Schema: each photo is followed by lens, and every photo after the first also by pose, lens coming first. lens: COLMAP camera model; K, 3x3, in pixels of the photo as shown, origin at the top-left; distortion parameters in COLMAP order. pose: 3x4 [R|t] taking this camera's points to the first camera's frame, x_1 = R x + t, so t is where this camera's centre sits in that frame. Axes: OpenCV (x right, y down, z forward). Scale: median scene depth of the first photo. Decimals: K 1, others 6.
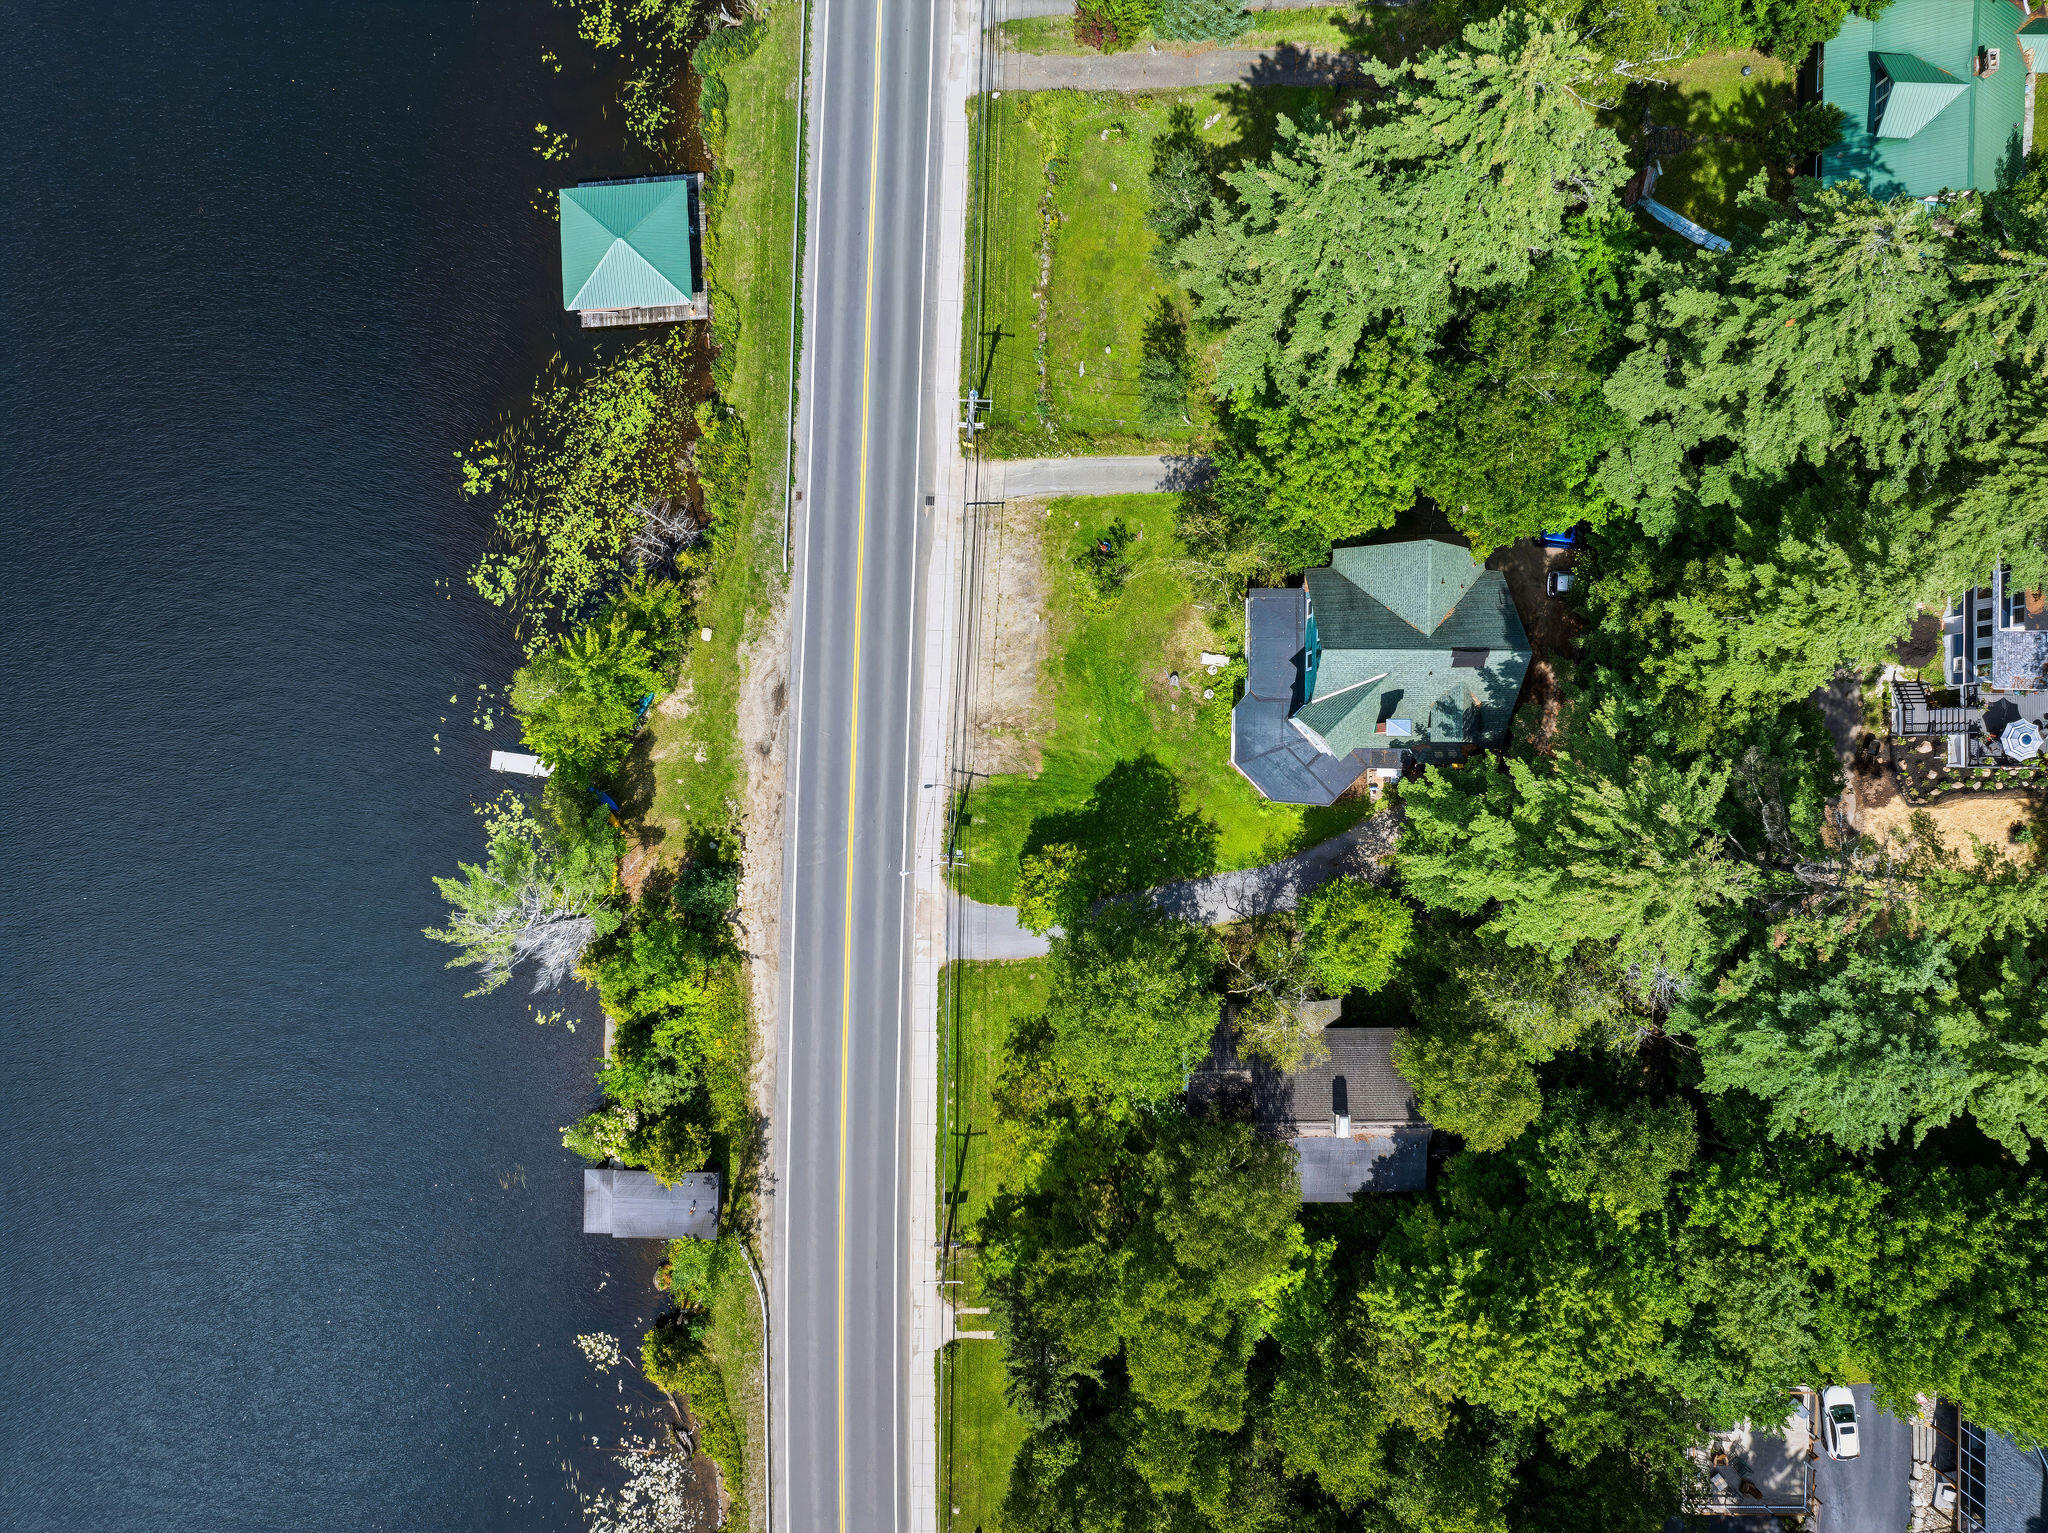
lens RADIAL K [[1423.5, 0, 1014.4], [0, 1423.5, 766.3], [0, 0, 1]] dist [-0.037062, -0.002438]
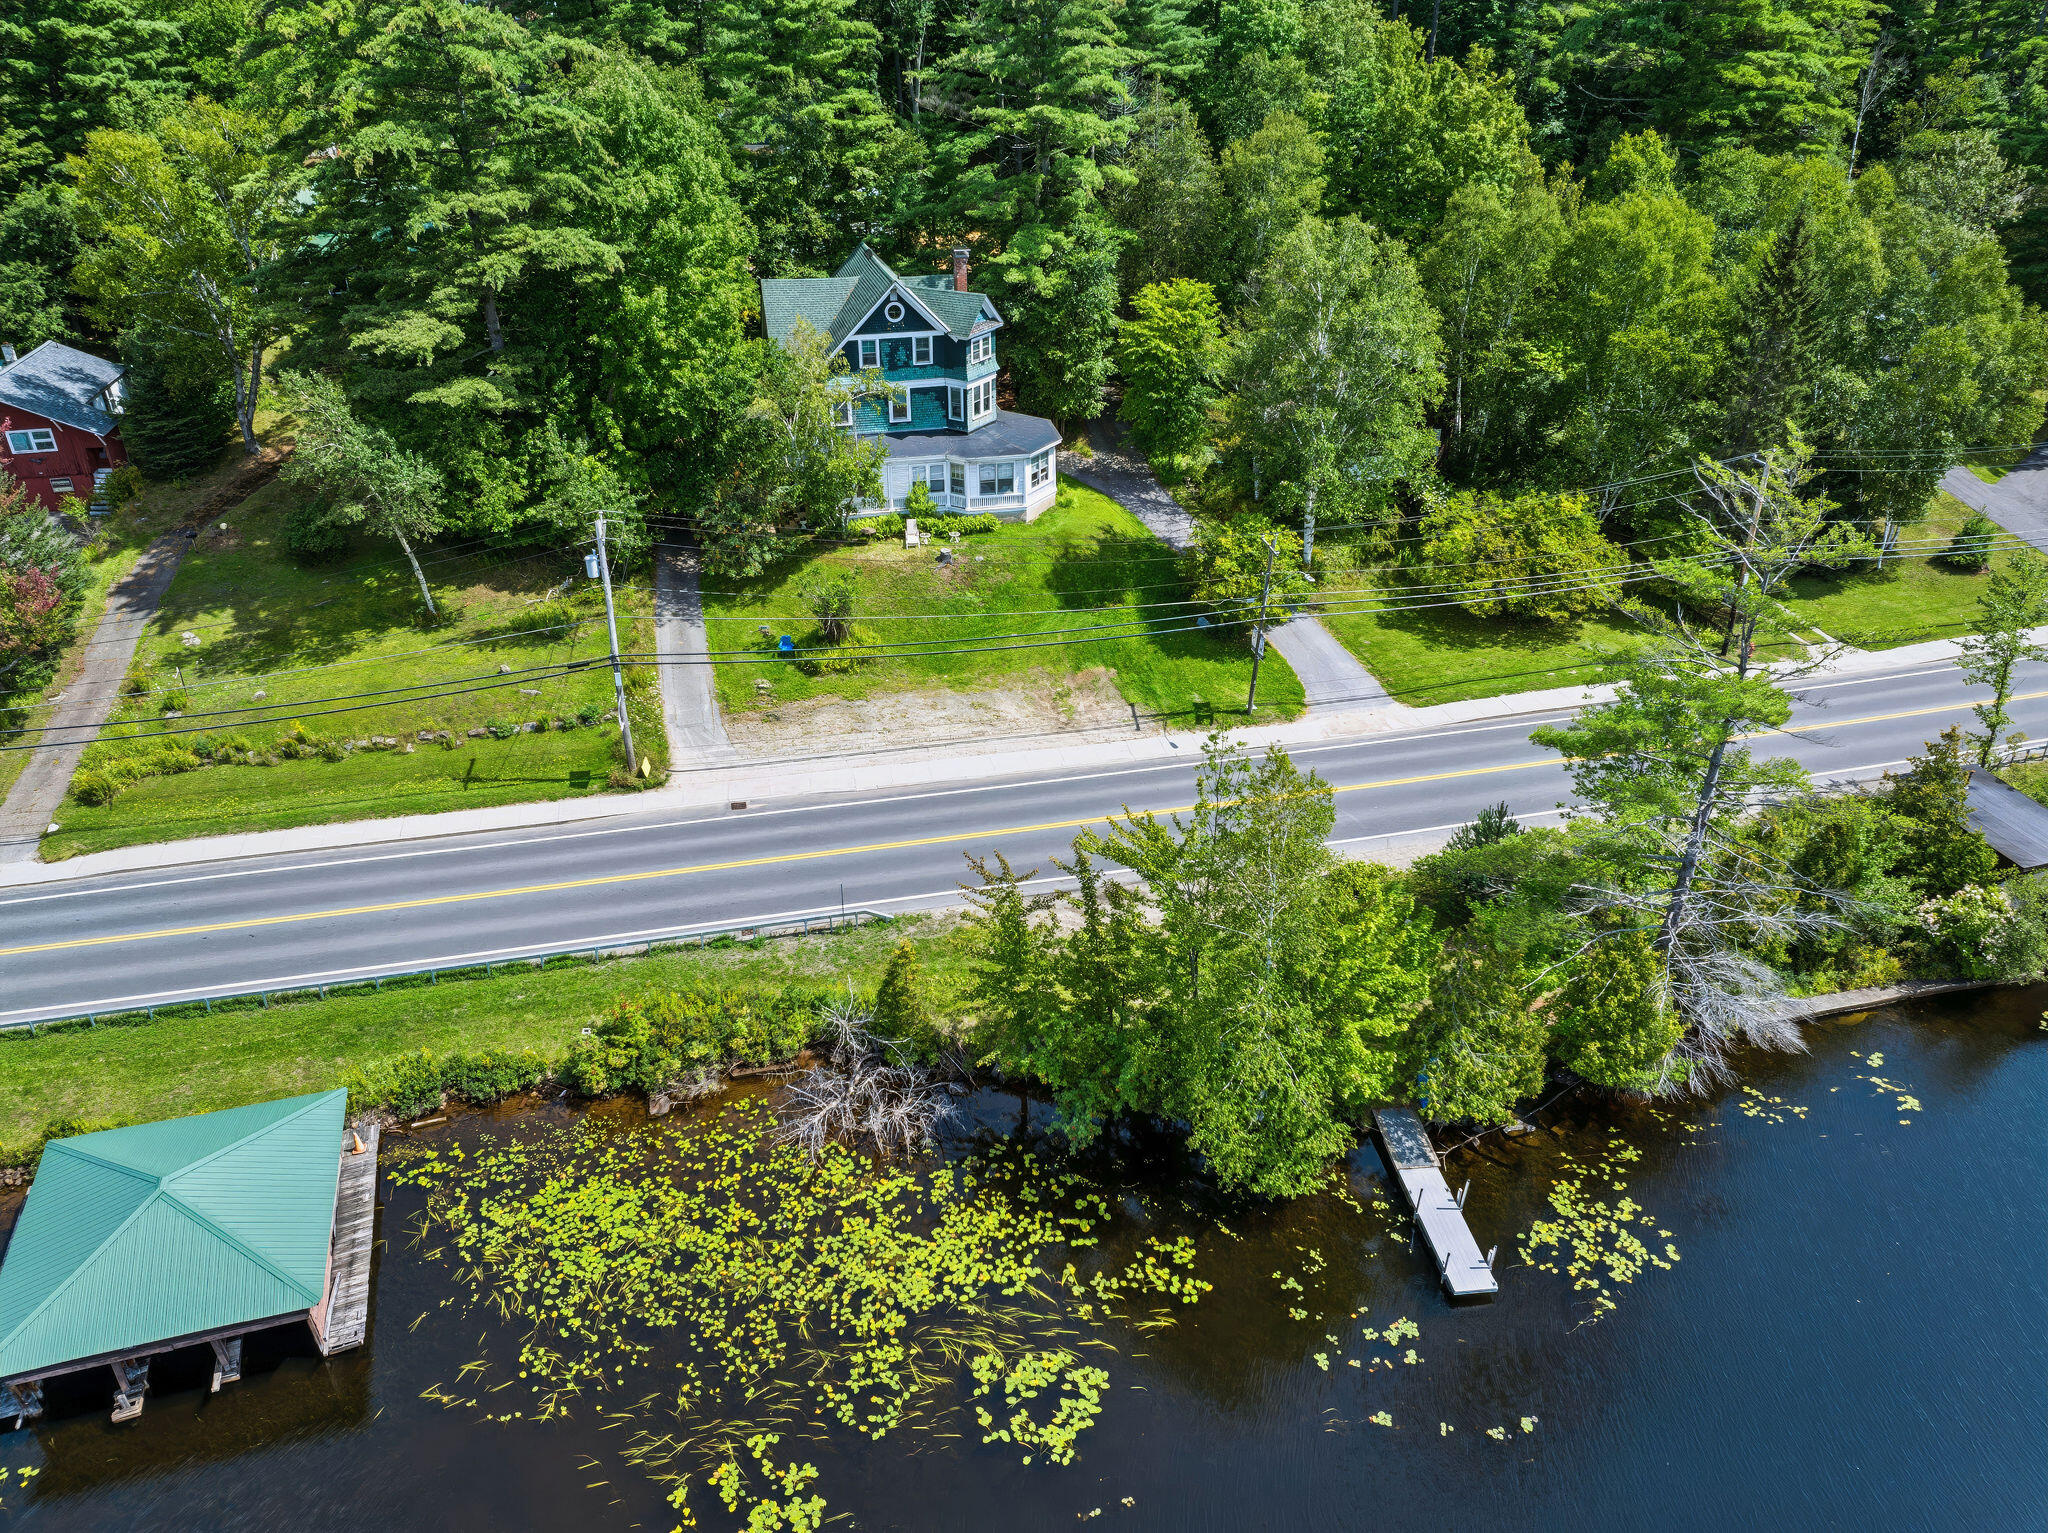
lens RADIAL K [[1440.6, 0, 1020.4], [0, 1440.6, 764.4], [0, 0, 1]] dist [-0.039976, 0.002741]
pose [[-0.250766, -0.481360, 0.839886, -0.603254], [0.968044, -0.122417, 0.218870, -0.200710], [-0.002539, 0.867932, 0.496676, 0.664633]]
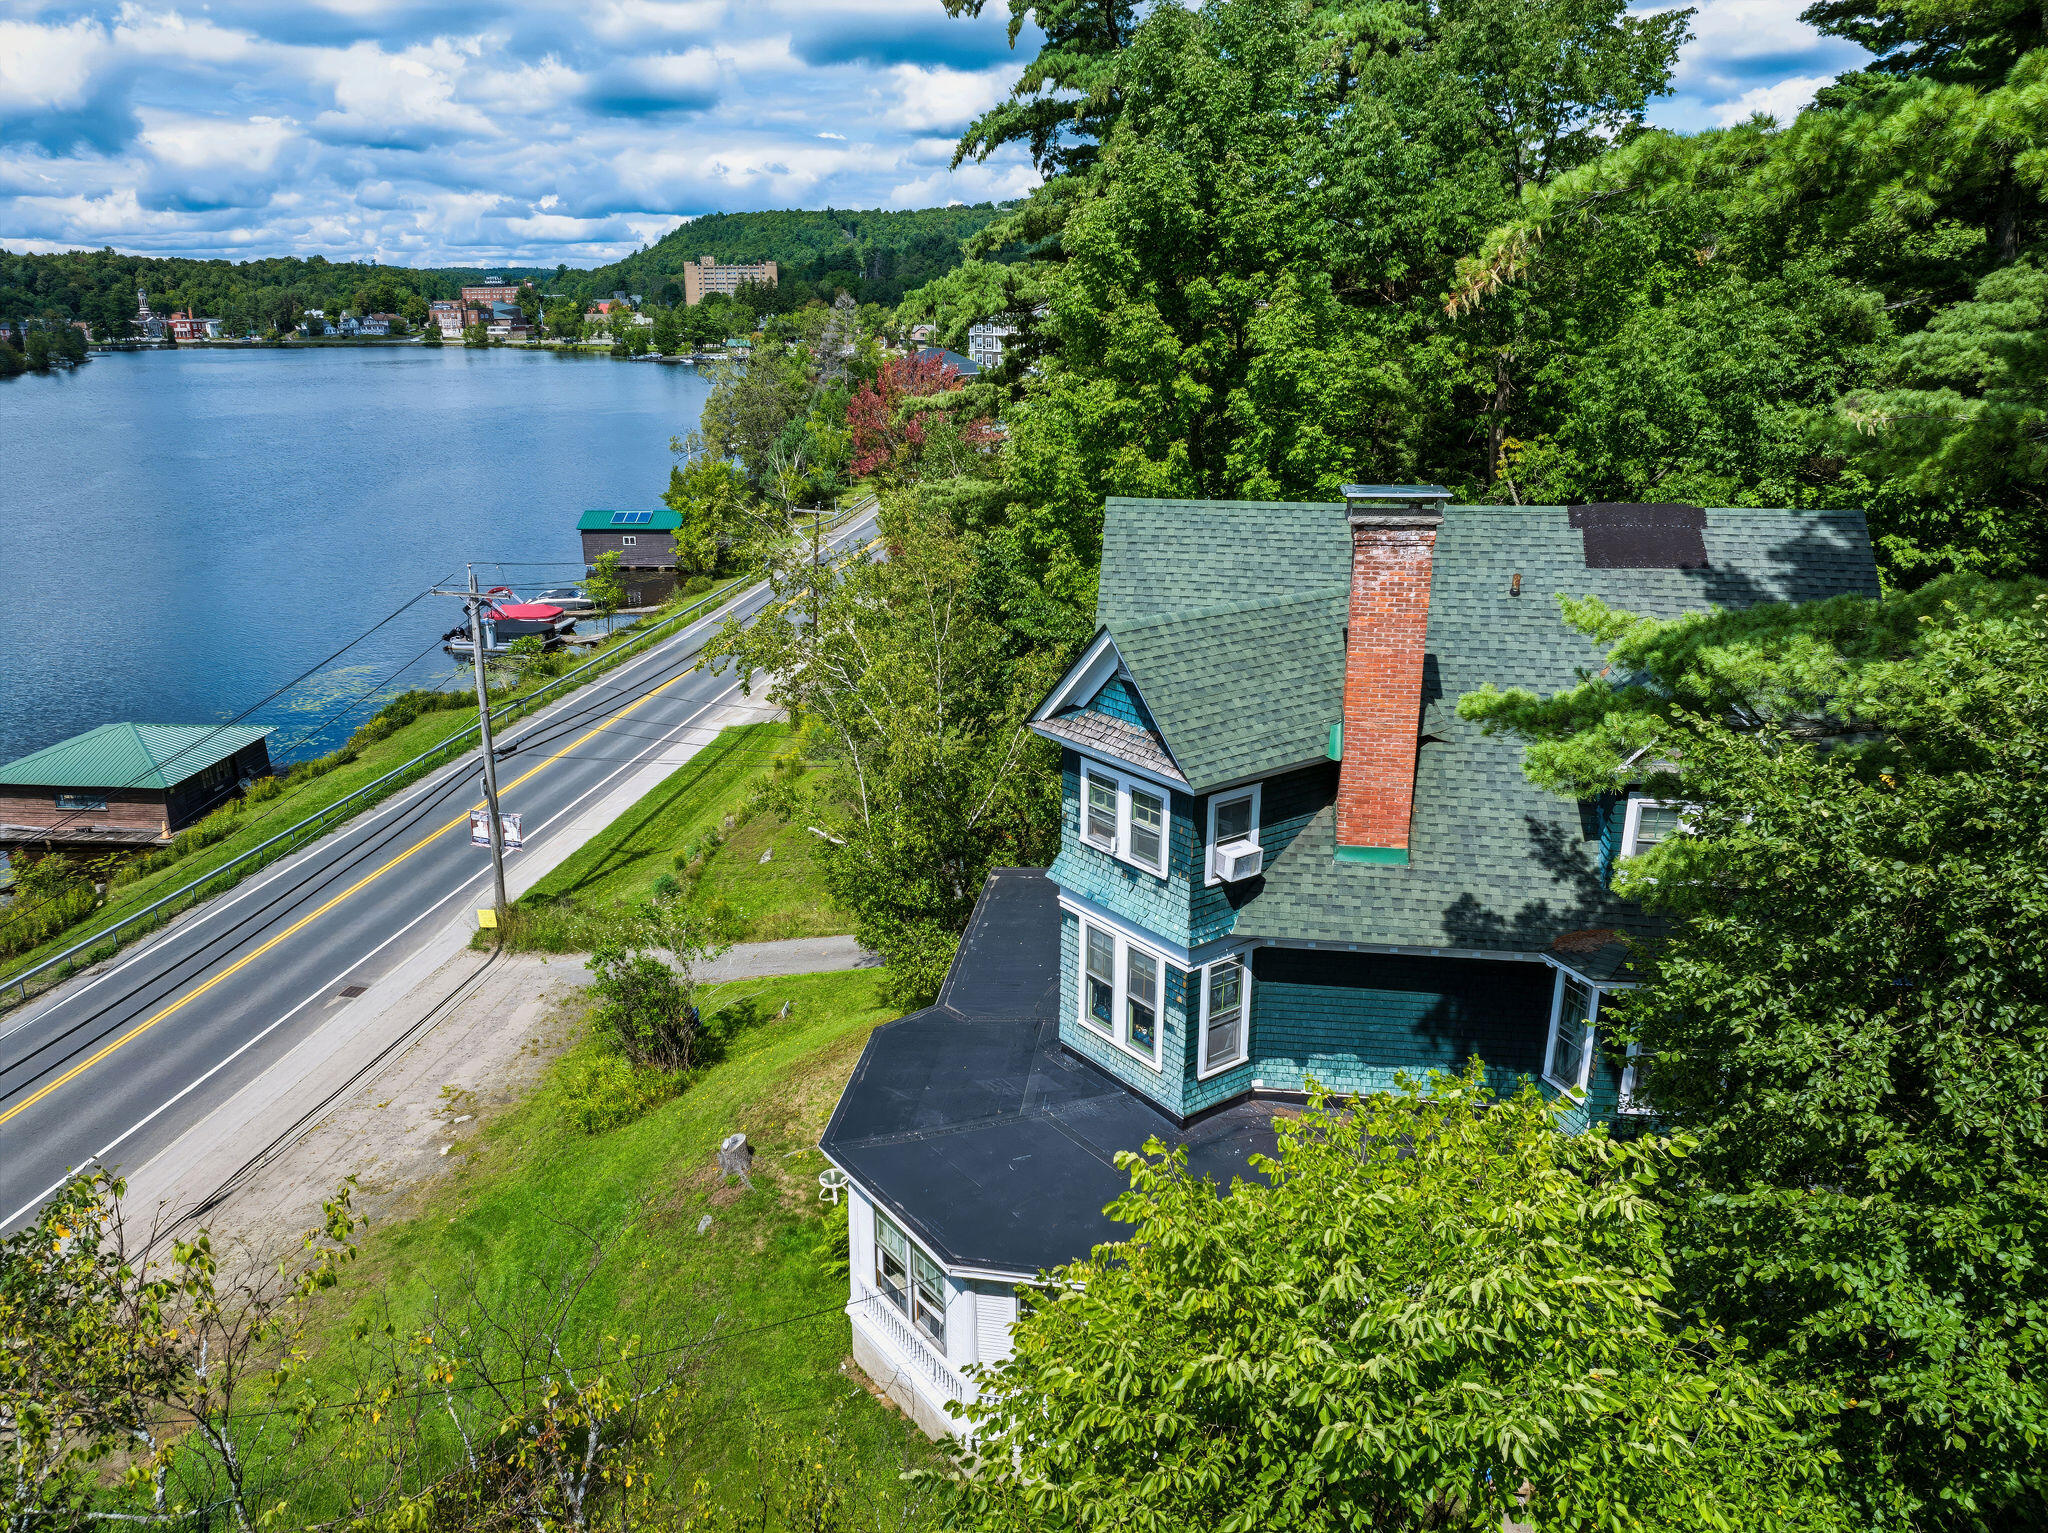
lens RADIAL K [[1440.6, 0, 1019.6], [0, 1440.6, 774.6], [0, 0, 1]] dist [-0.039976, 0.002741]
pose [[0.991859, 0.032831, -0.123037, 0.195021], [-0.127060, 0.319437, -0.939050, 0.179440], [0.008473, 0.947039, 0.321008, 0.786754]]
